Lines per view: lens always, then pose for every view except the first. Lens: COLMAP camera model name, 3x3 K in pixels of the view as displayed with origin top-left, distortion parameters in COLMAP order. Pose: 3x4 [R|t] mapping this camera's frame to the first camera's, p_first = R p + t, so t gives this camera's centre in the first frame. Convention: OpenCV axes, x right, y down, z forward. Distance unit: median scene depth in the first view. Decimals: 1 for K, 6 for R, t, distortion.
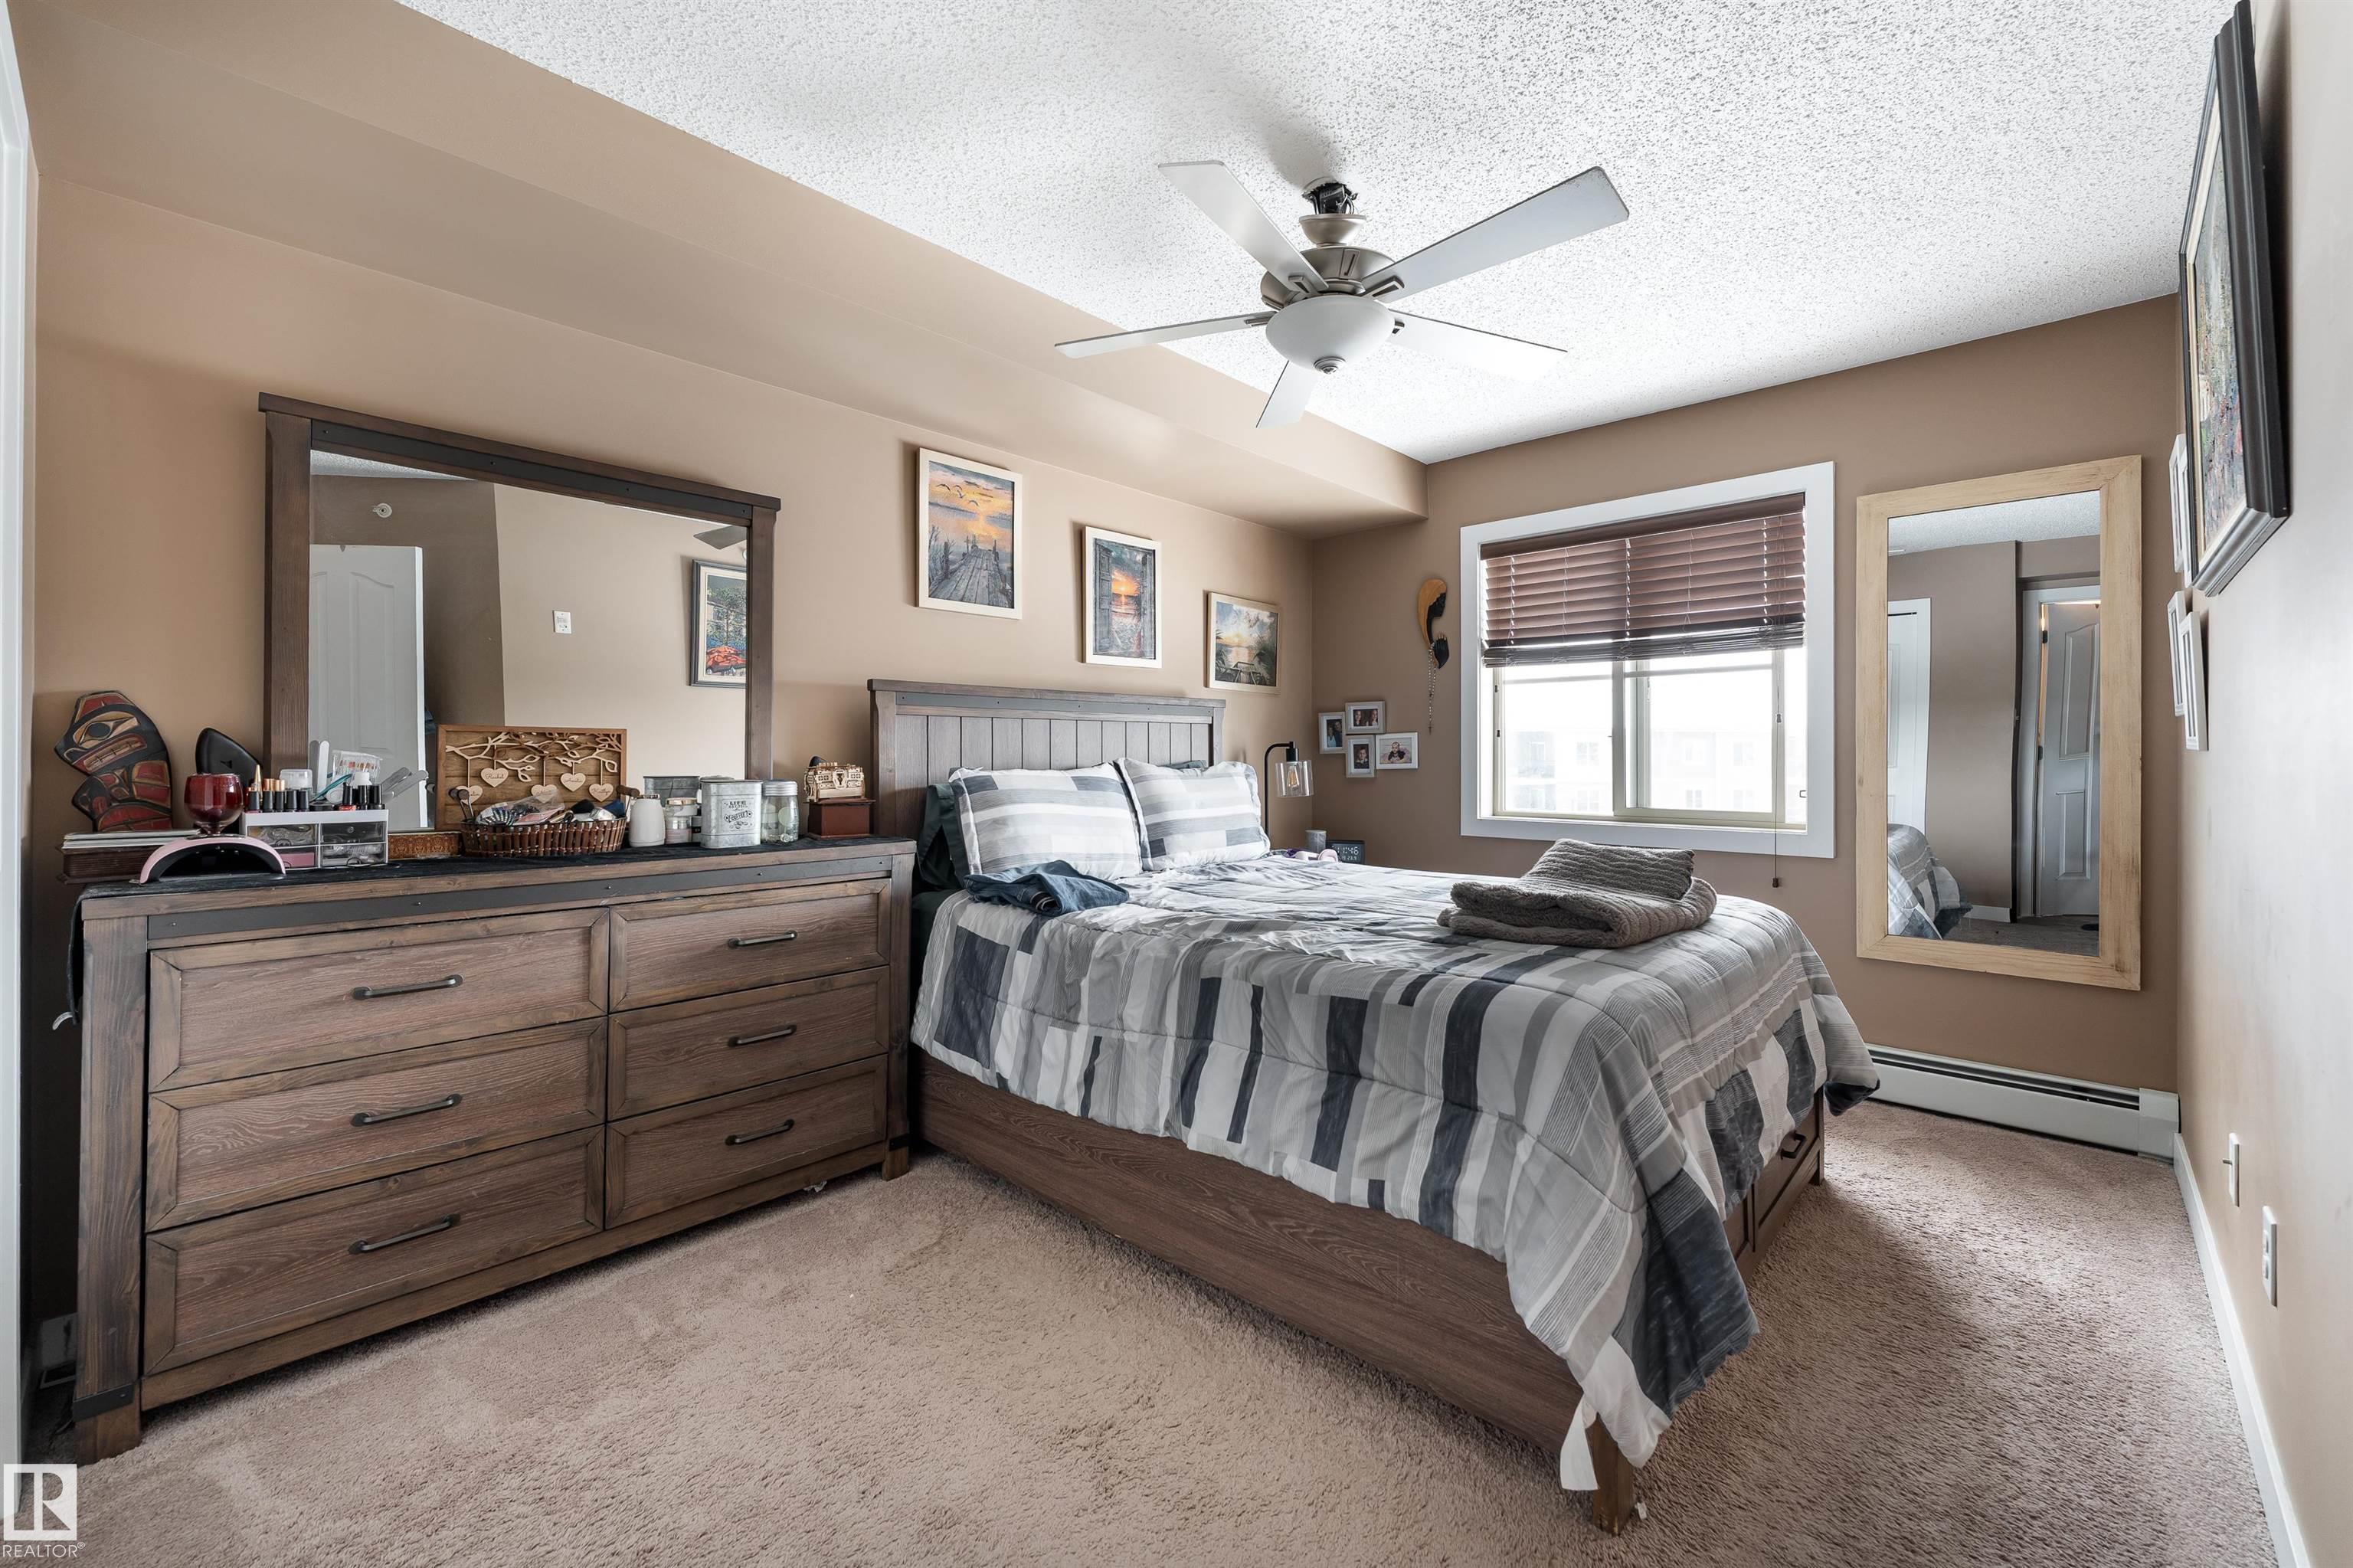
lens RADIAL K [[991.4, 0, 1175.9], [0, 991.4, 739.4], [0, 0, 1]] dist [-0.000442, -0.000116]
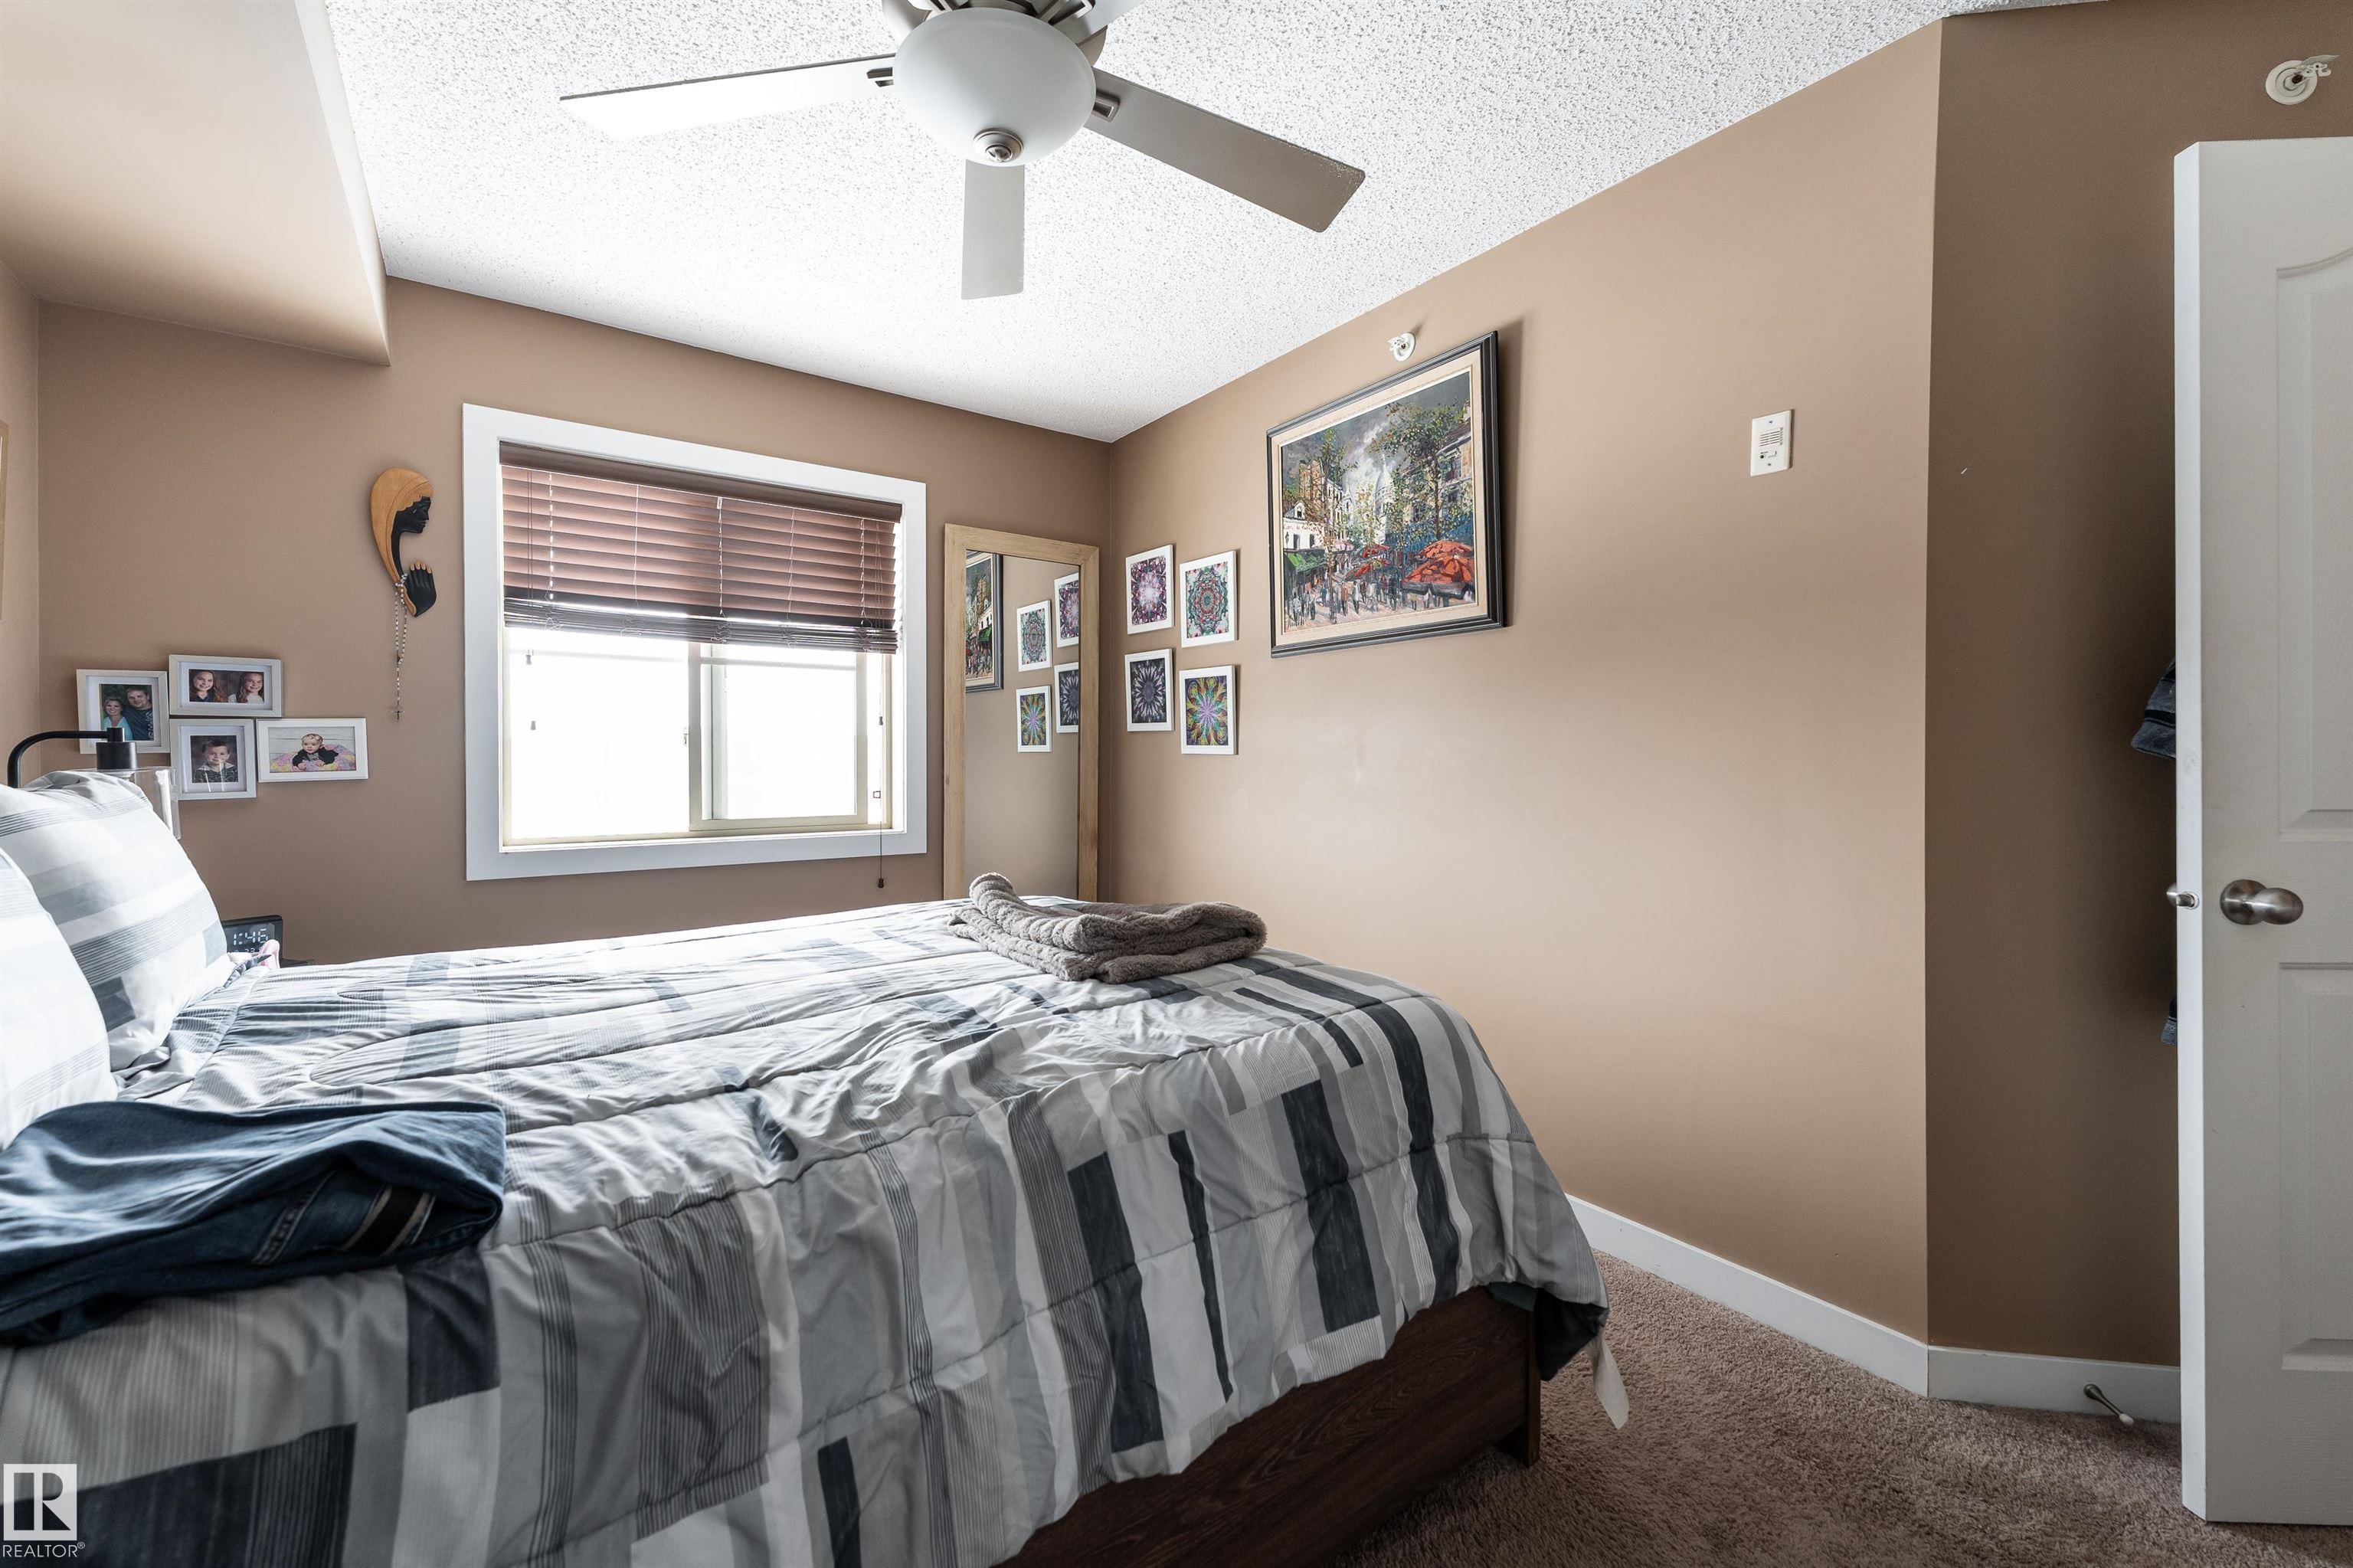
lens RADIAL K [[952.1, 0, 1183.4], [0, 952.1, 753.1], [0, 0, 1]] dist [-0.001323, -0.000181]
pose [[0.171085, 0.004175, 0.985247, -0.264633], [-0.017449, 0.999847, -0.001207, 0.006673], [-0.985102, -0.016985, 0.171132, 0.472744]]
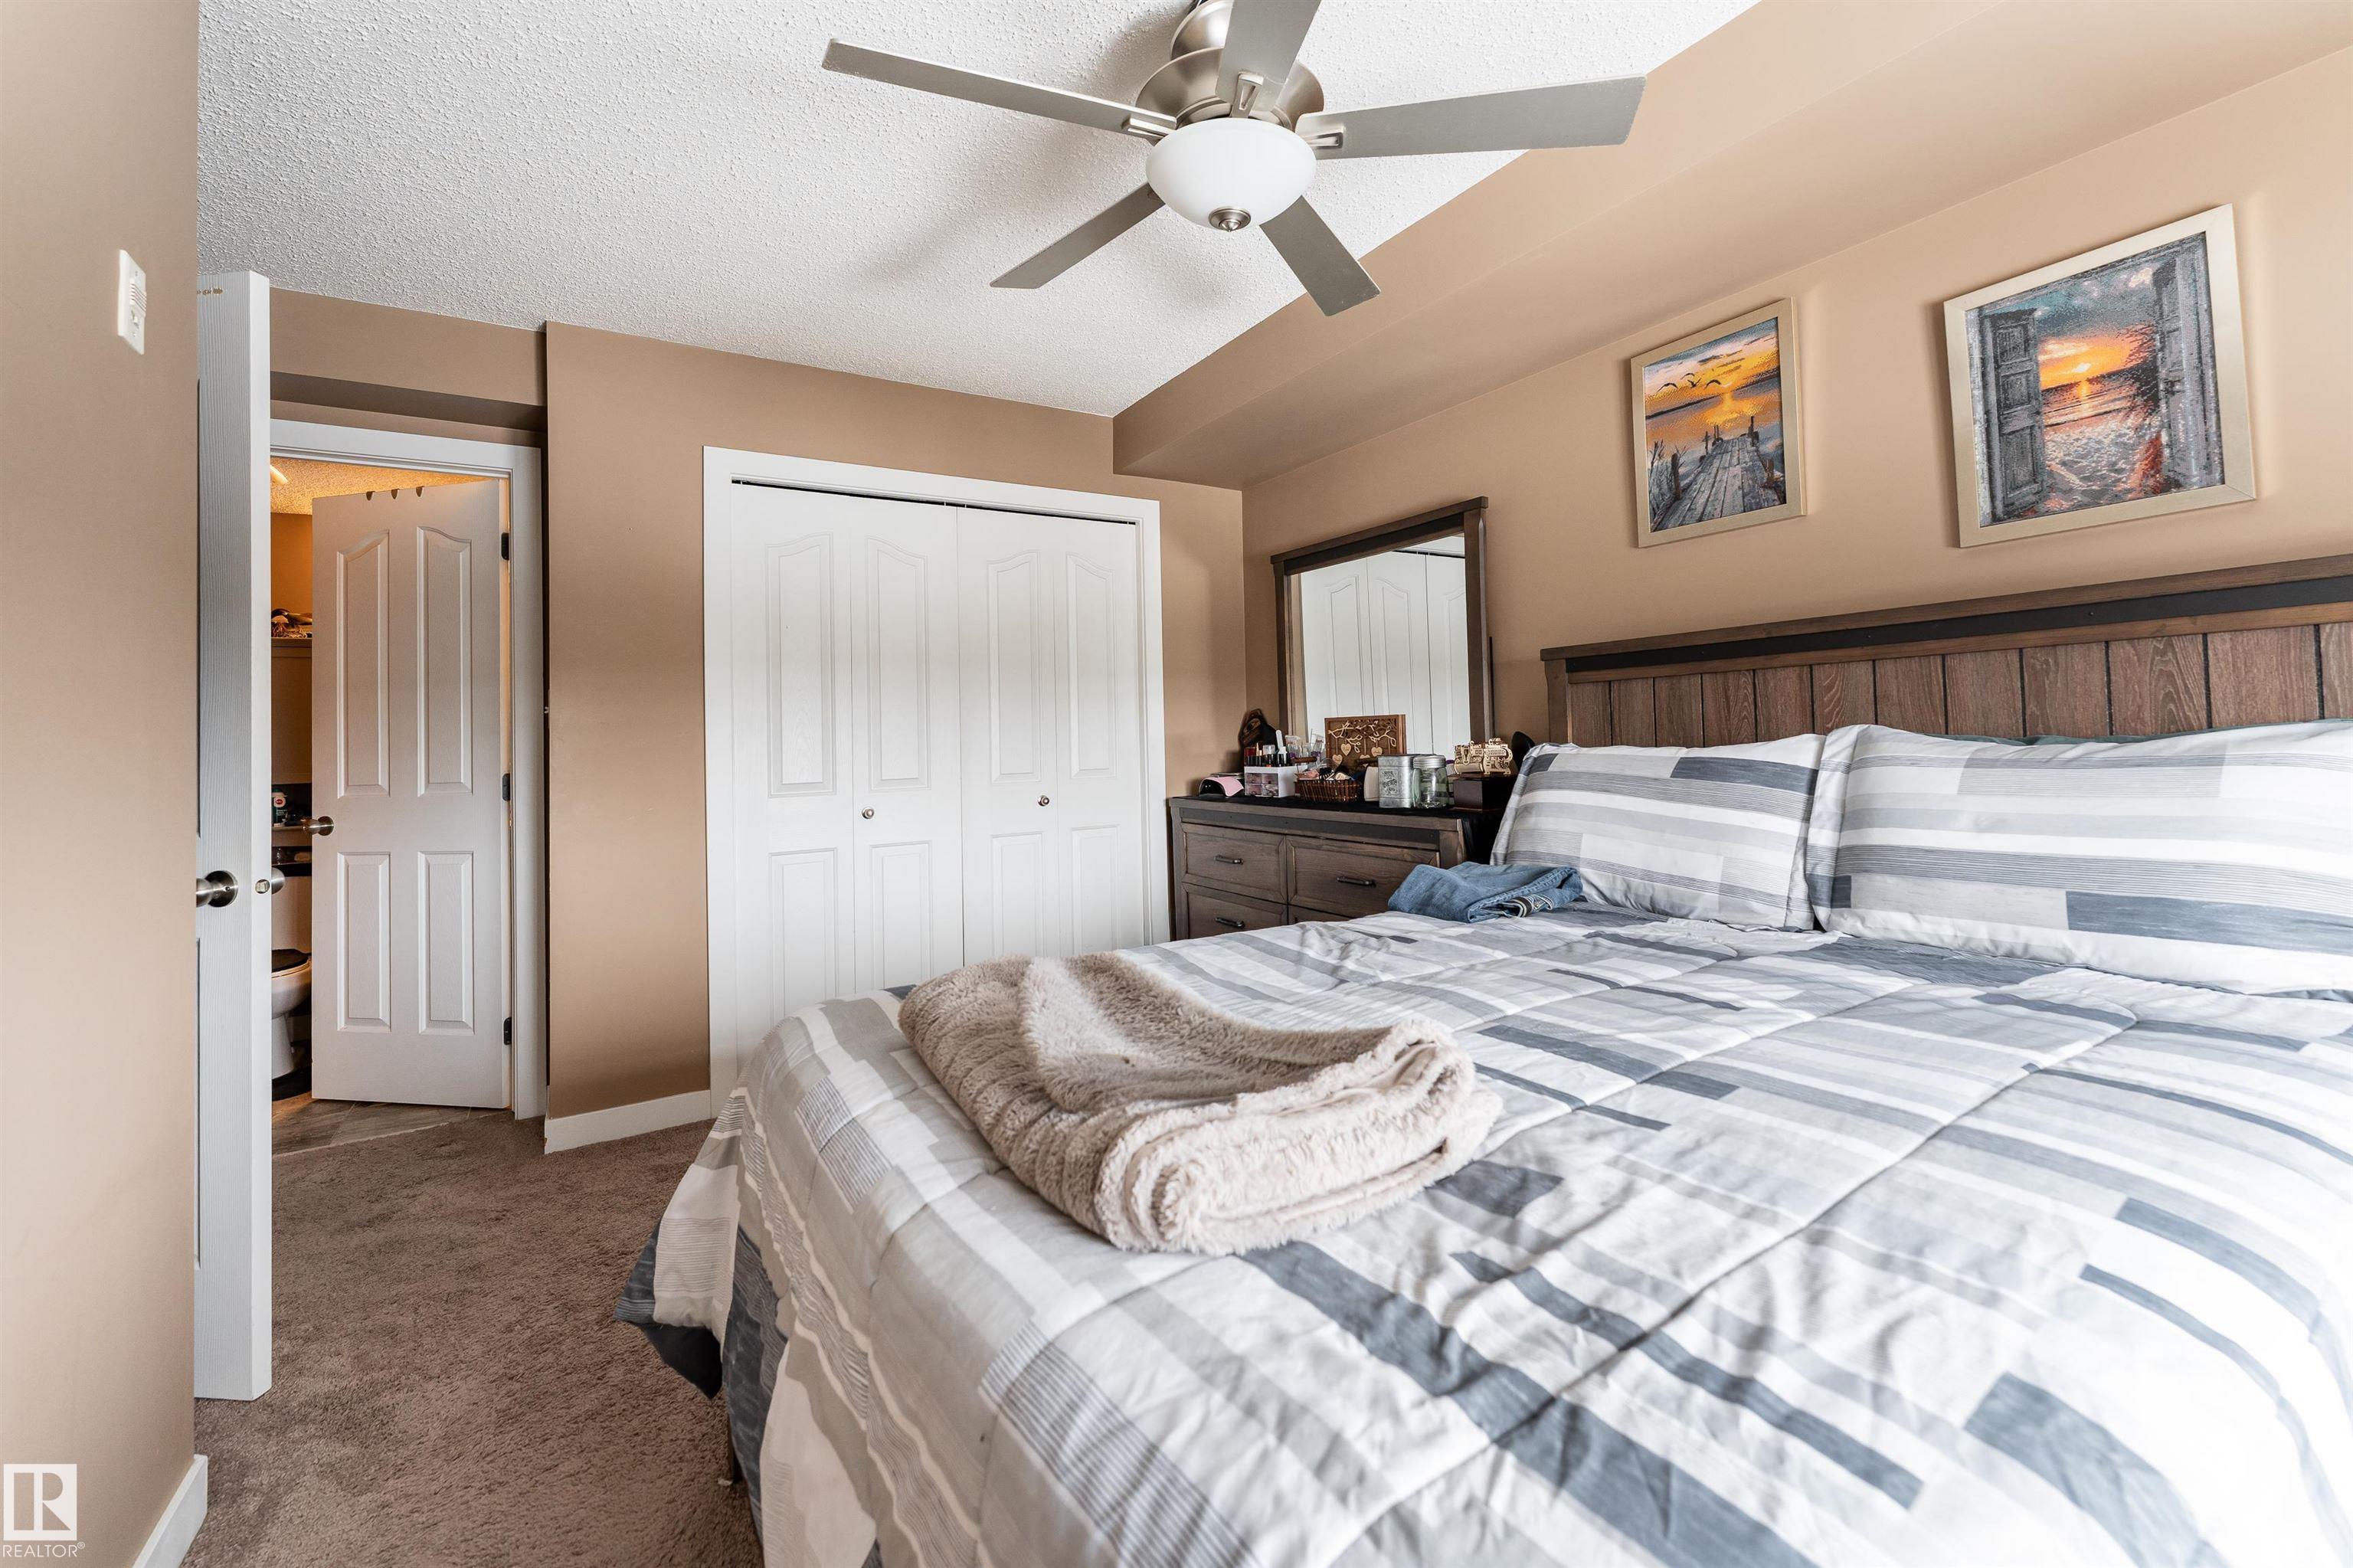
lens RADIAL K [[928.2, 0, 1177.7], [0, 928.2, 712.1], [0, 0, 1]] dist [-0.000172, -0.000049]
pose [[-0.251698, -0.020245, -0.967594, 0.495142], [0.047601, 0.998312, -0.033270, 0.009484], [0.966634, -0.054433, -0.250310, 0.683124]]
